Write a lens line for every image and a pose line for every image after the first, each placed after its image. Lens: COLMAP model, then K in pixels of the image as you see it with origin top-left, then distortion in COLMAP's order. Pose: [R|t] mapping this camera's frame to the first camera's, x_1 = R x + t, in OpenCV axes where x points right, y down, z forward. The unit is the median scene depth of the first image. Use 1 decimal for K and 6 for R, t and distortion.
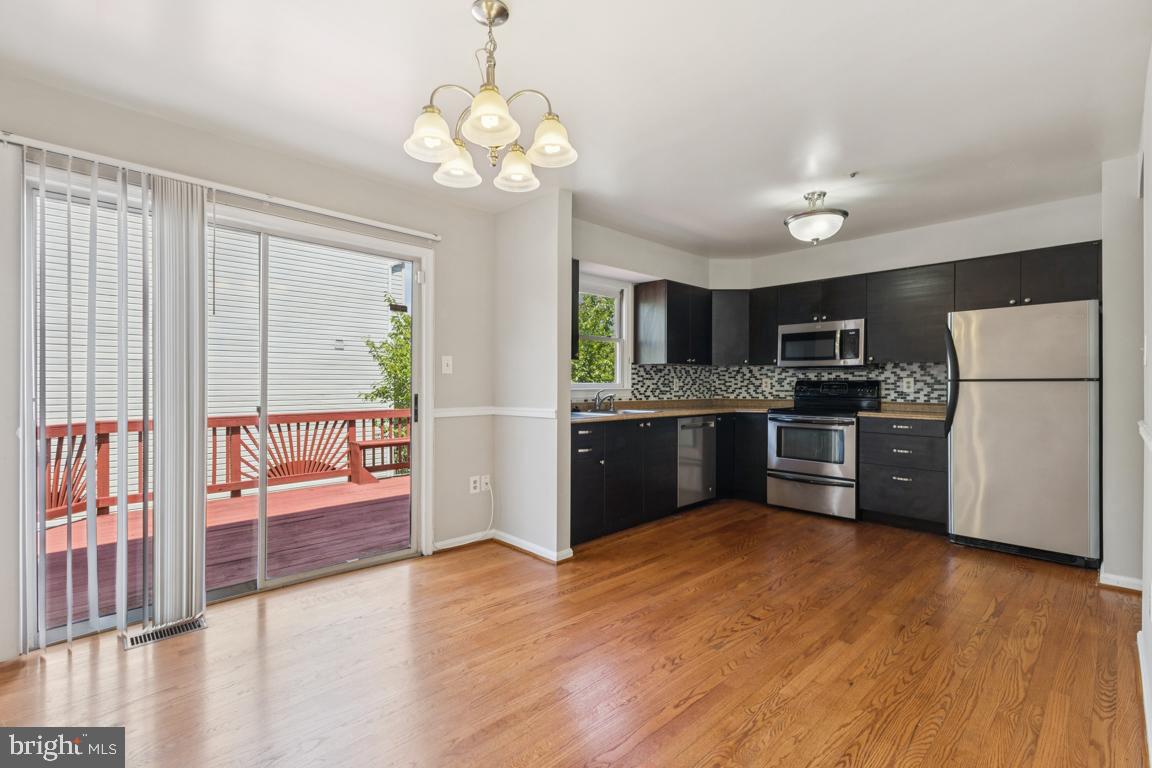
lens RADIAL K [[507.1, 0, 578.8], [0, 507.1, 384.1], [0, 0, 1]] dist [0.010740, -0.000395]
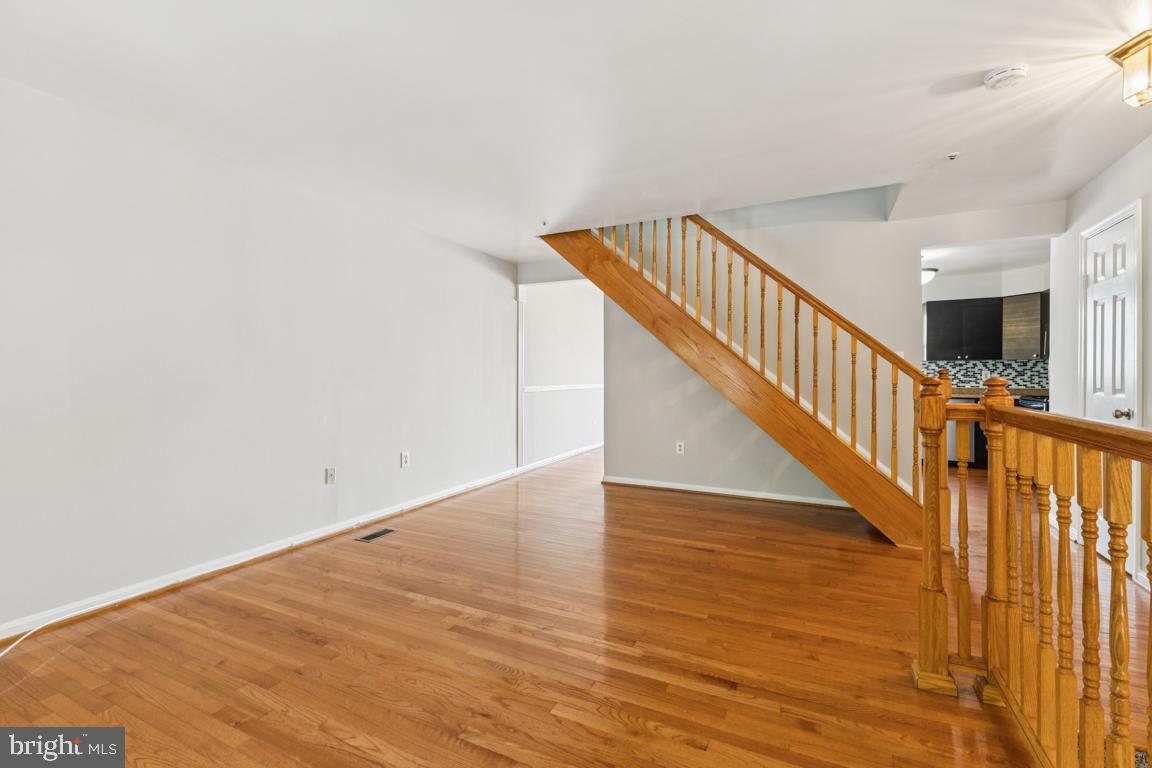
lens RADIAL K [[502.7, 0, 577.2], [0, 502.7, 378.4], [0, 0, 1]] dist [0.011853, -0.001066]
pose [[0.339677, 0.004229, -0.940533, 1.205146], [-0.001537, 0.999991, 0.003941, 0.005006], [0.940541, 0.000107, 0.339680, -0.405759]]
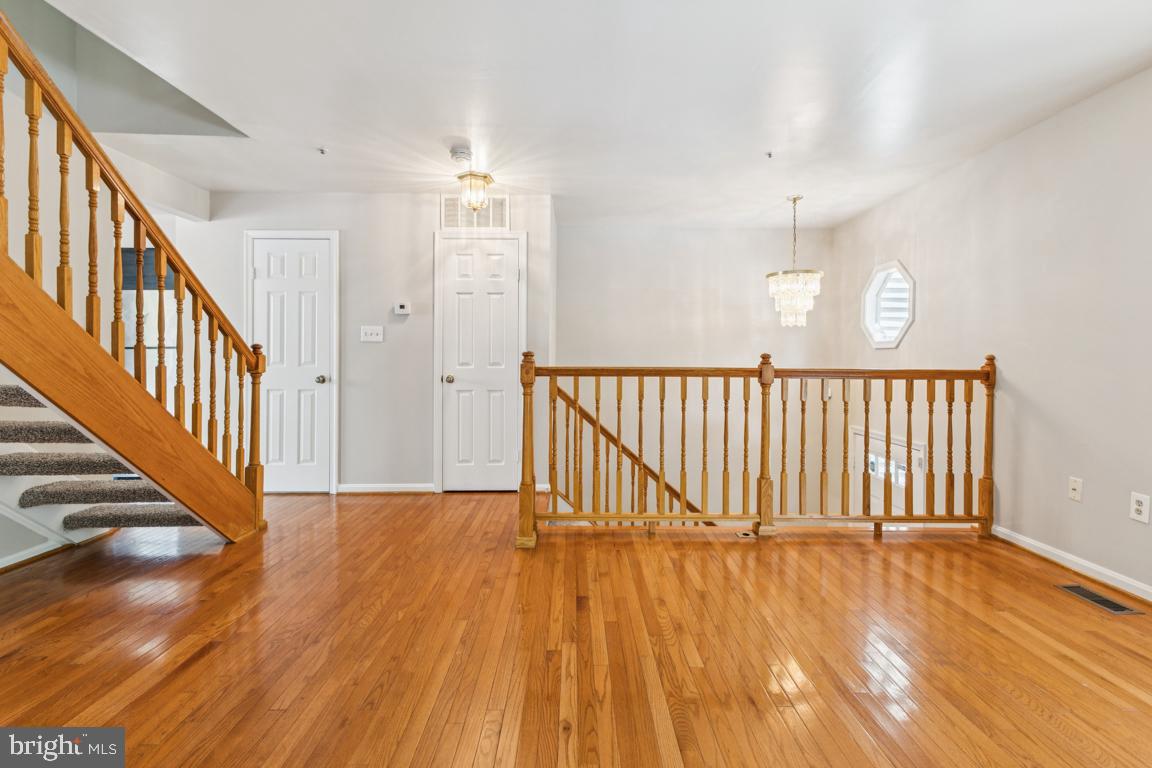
lens RADIAL K [[522.2, 0, 584.3], [0, 522.2, 364.4], [0, 0, 1]] dist [0.012424, -0.003938]
pose [[0.684640, -0.008201, 0.728835, 0.479919], [0.001555, 0.999951, 0.009790, 0.015876], [-0.728879, -0.005569, 0.684619, -0.507956]]
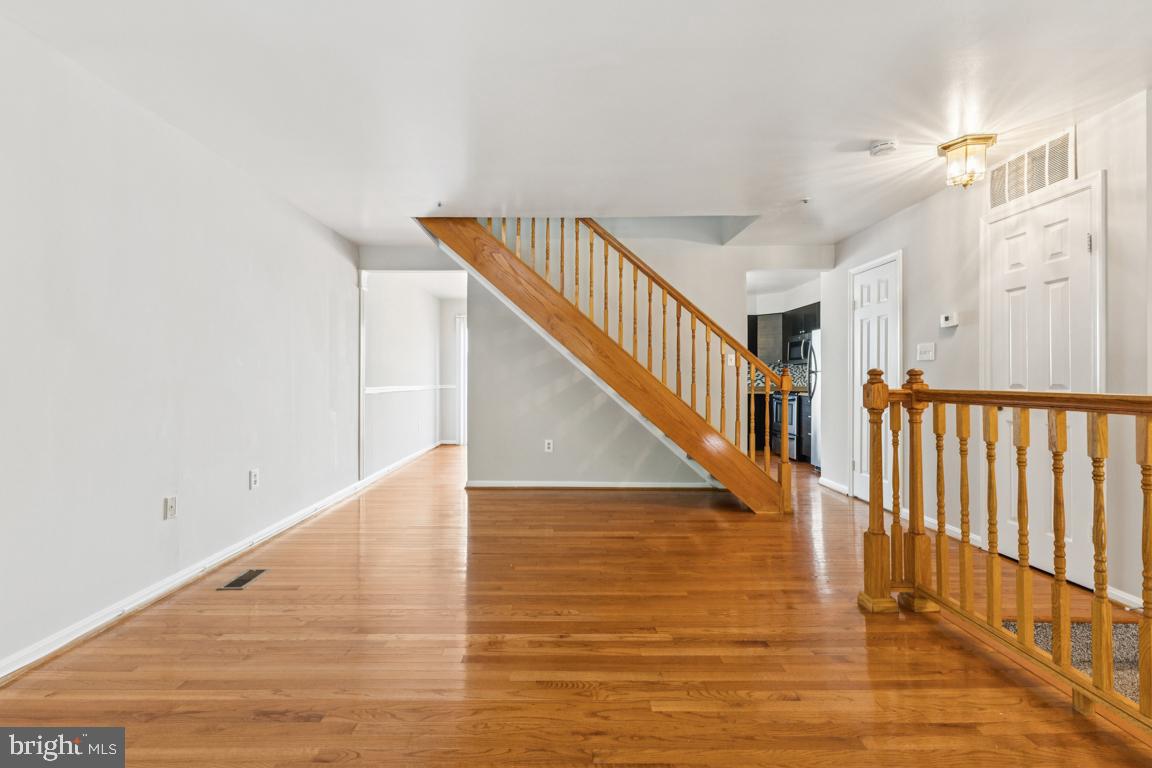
lens RADIAL K [[509.9, 0, 560.0], [0, 509.9, 380.3], [0, 0, 1]] dist [0.011438, -0.000108]
pose [[0.715602, -0.001895, -0.698505, 1.055001], [0.000712, 0.999998, -0.001985, 0.017749], [0.698507, 0.000923, 0.715602, -0.610041]]
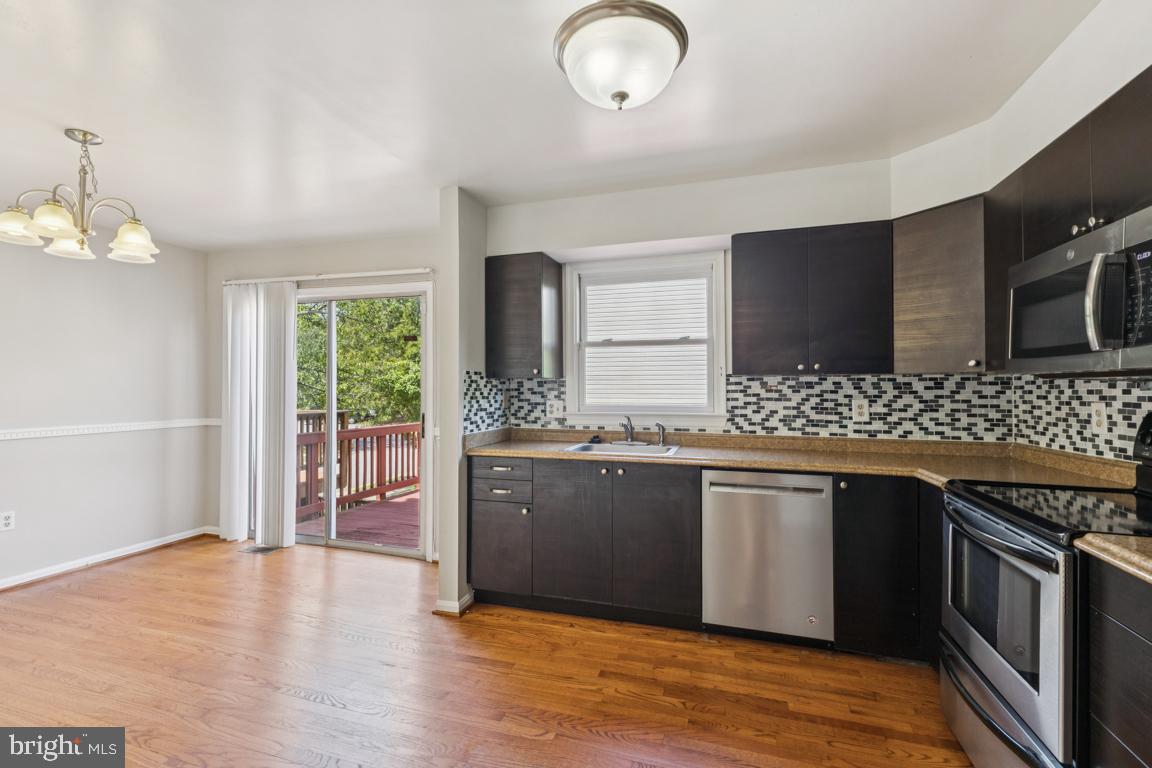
lens RADIAL K [[507.1, 0, 578.8], [0, 507.1, 384.1], [0, 0, 1]] dist [0.010740, -0.000395]
pose [[0.485701, -0.009535, -0.874073, 0.622978], [-0.001405, 0.999931, -0.011689, -0.023862], [0.874124, 0.006906, 0.485654, 0.574213]]
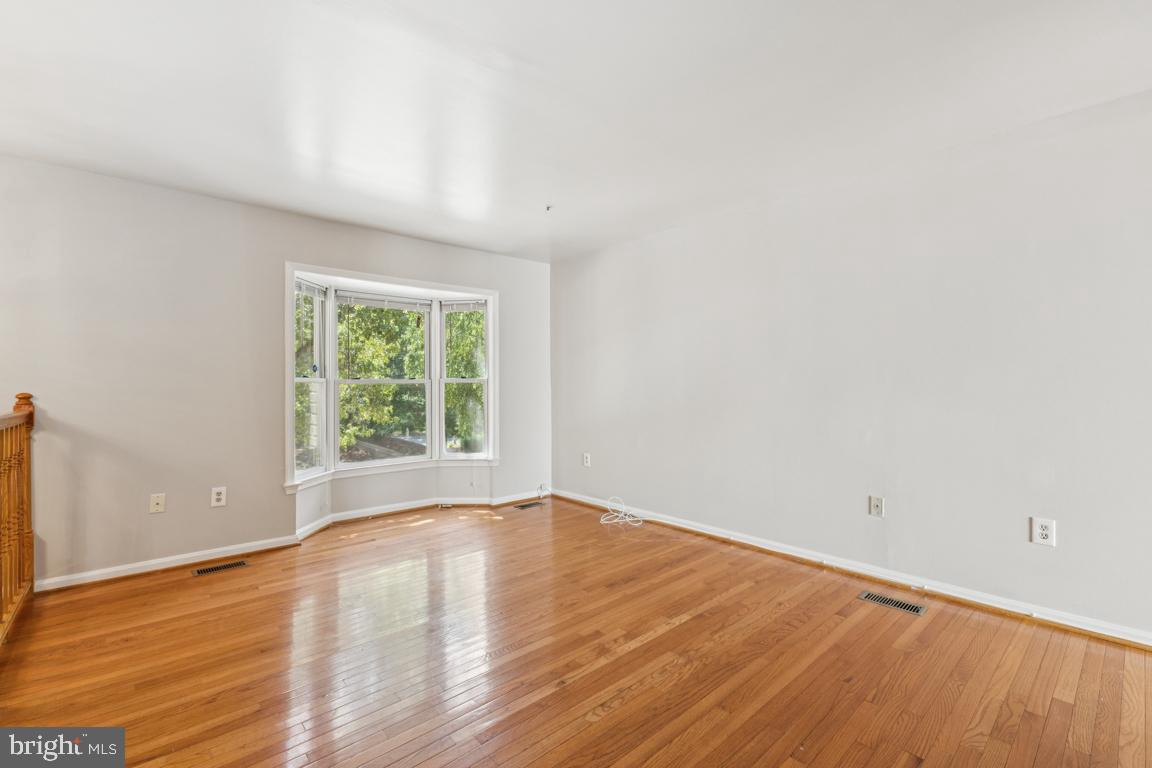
lens RADIAL K [[502.7, 0, 577.2], [0, 502.7, 378.4], [0, 0, 1]] dist [0.011853, -0.001066]
pose [[-0.999216, 0.003626, 0.039426, 0.690278], [0.003204, 0.999937, -0.010745, 0.001456], [-0.039463, -0.010610, -0.999165, 0.169472]]
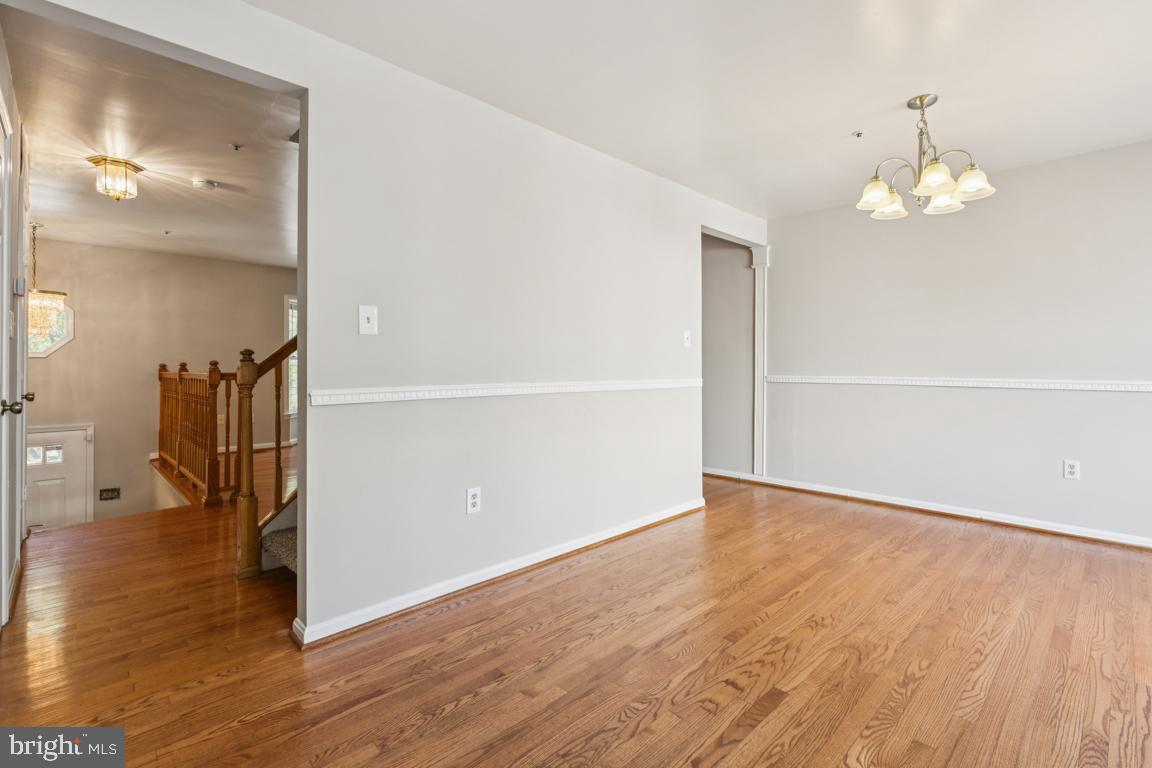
lens RADIAL K [[522.2, 0, 584.3], [0, 522.2, 364.4], [0, 0, 1]] dist [0.012424, -0.003938]
pose [[-0.999894, -0.001185, -0.014477, 0.313660], [-0.001196, 0.999999, 0.000738, 0.010799], [0.014476, 0.000755, -0.999895, 0.960015]]
